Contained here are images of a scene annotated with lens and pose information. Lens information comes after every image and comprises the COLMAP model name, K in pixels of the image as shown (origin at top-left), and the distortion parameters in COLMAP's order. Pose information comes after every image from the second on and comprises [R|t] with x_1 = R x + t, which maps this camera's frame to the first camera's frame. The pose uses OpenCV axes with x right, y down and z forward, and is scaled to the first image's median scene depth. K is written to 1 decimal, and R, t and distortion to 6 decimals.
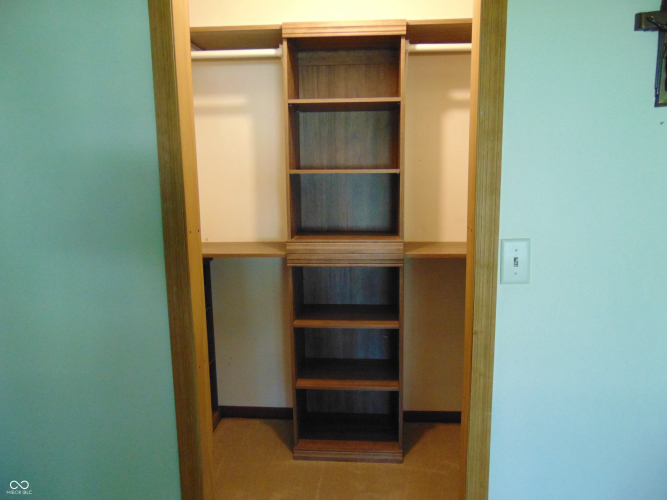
lens RADIAL K [[499.4, 0, 333.5], [0, 499.4, 250.0], [0, 0, 1]] dist [-0.029127, 0.057834]
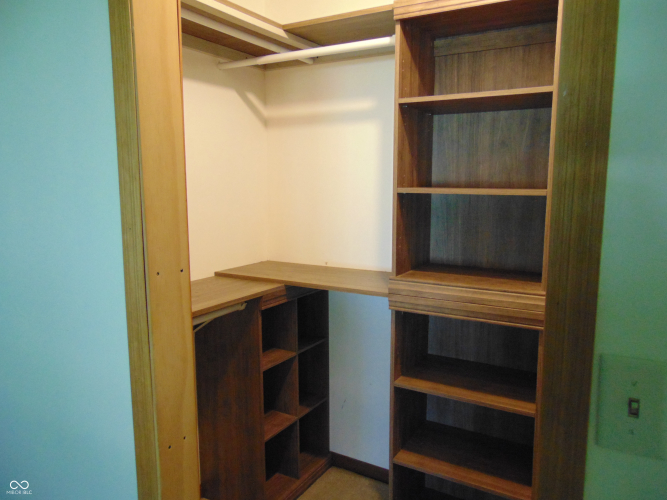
lens RADIAL K [[499.4, 0, 333.5], [0, 499.4, 250.0], [0, 0, 1]] dist [-0.029127, 0.057834]
pose [[0.897237, 0.072547, -0.435549, 0.153273], [-0.079984, 0.996795, 0.001263, -0.050541], [0.434245, 0.033704, 0.900164, 0.226070]]
